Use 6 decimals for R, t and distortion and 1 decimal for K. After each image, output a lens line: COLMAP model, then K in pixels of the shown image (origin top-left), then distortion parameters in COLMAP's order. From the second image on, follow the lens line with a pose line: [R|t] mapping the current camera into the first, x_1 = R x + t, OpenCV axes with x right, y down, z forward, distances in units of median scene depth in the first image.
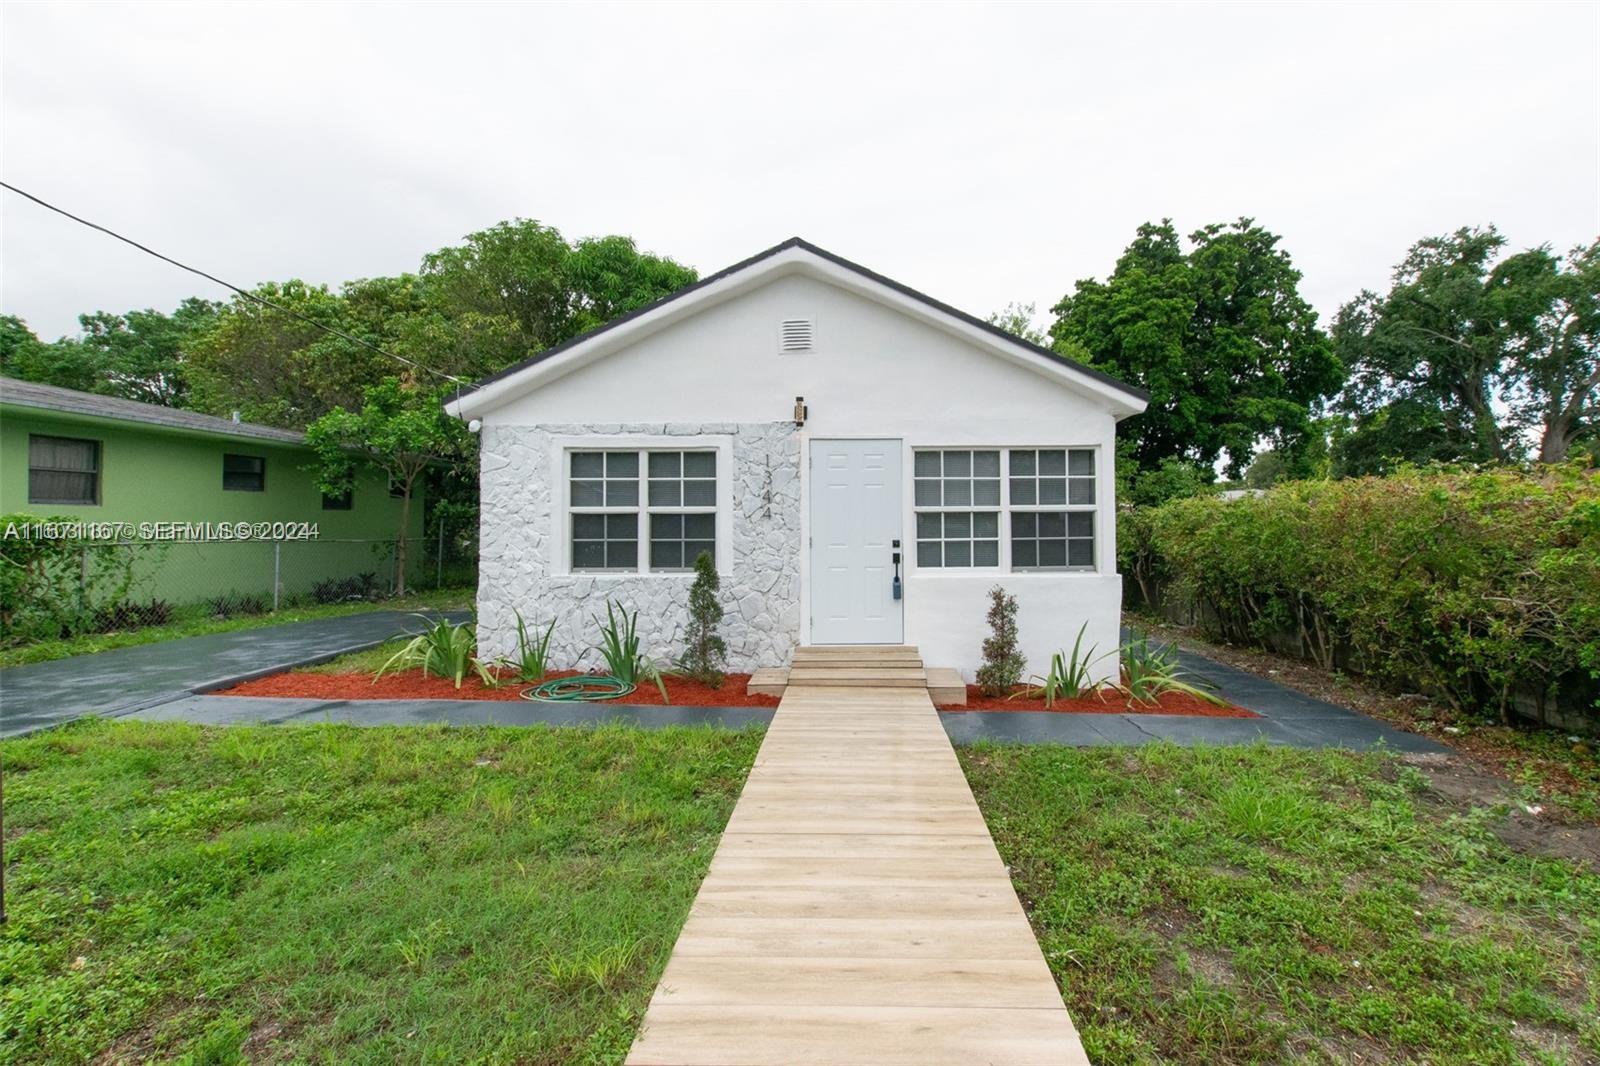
lens RADIAL K [[724.0, 0, 802.6], [0, 724.0, 524.8], [0, 0, 1]] dist [0.013463, -0.003093]
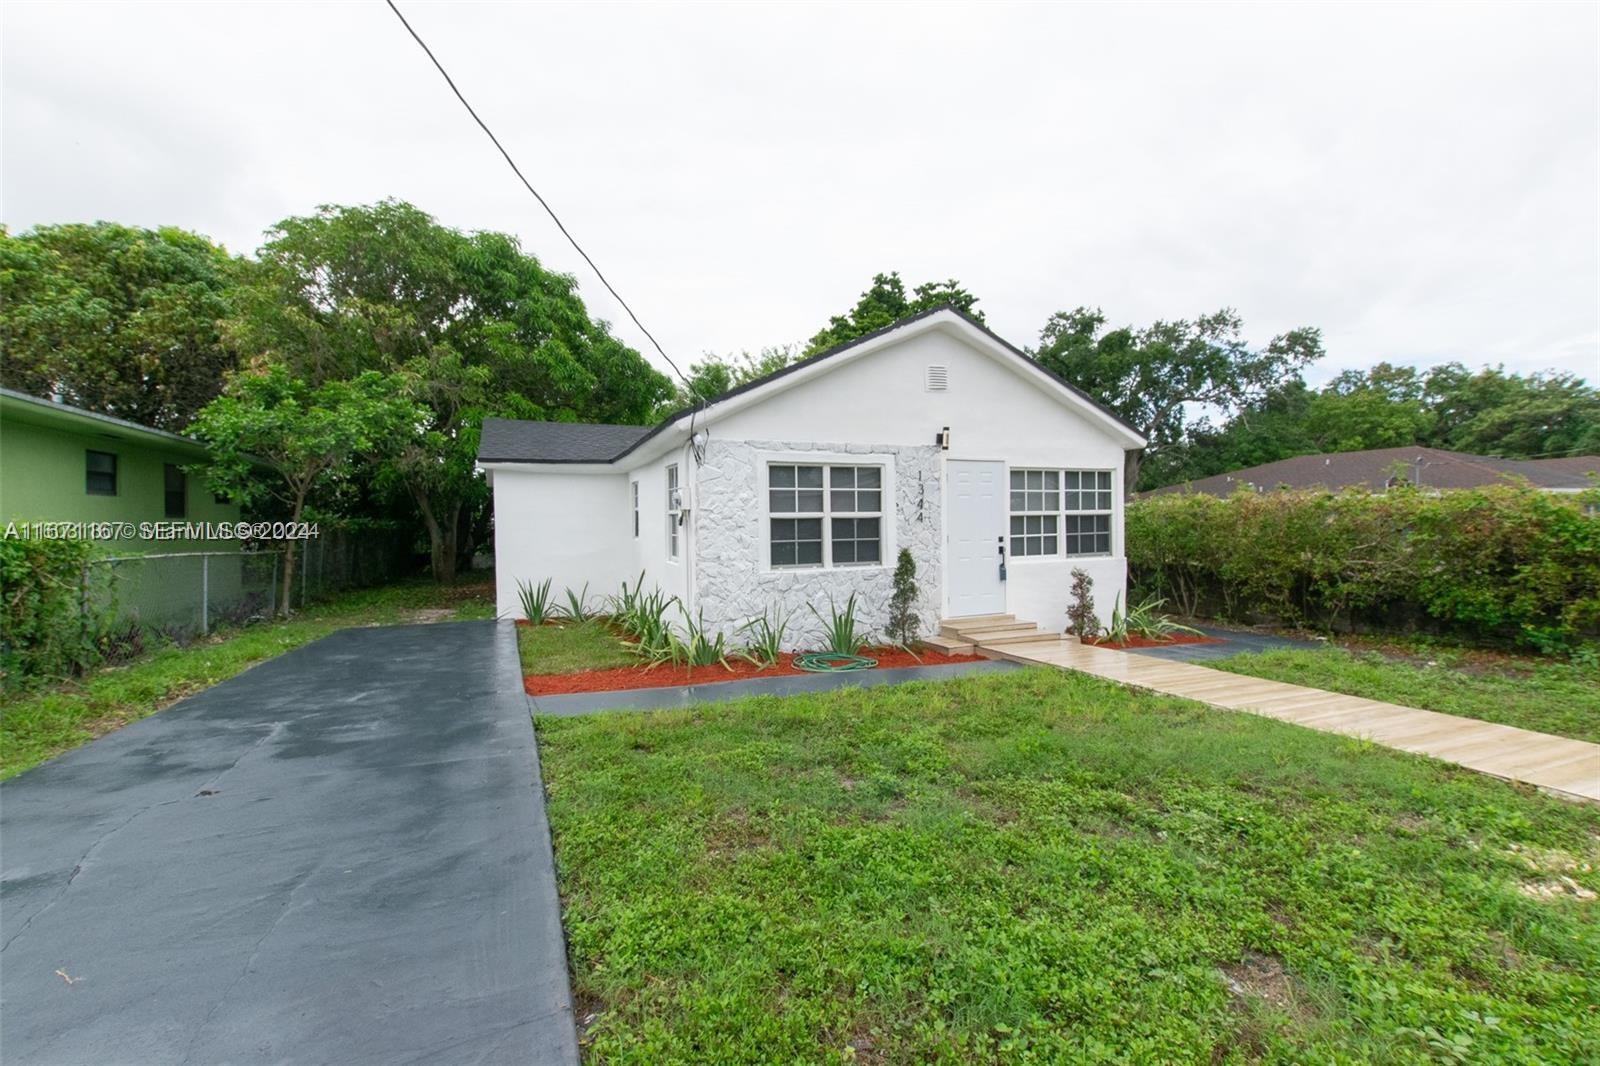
lens RADIAL K [[724.0, 0, 747.7], [0, 724.0, 544.2], [0, 0, 1]] dist [0.013463, -0.003093]
pose [[0.922277, -0.019474, 0.386039, -0.806309], [0.012982, 0.999727, 0.019415, 0.002910], [-0.386312, -0.012894, 0.922278, -0.055909]]
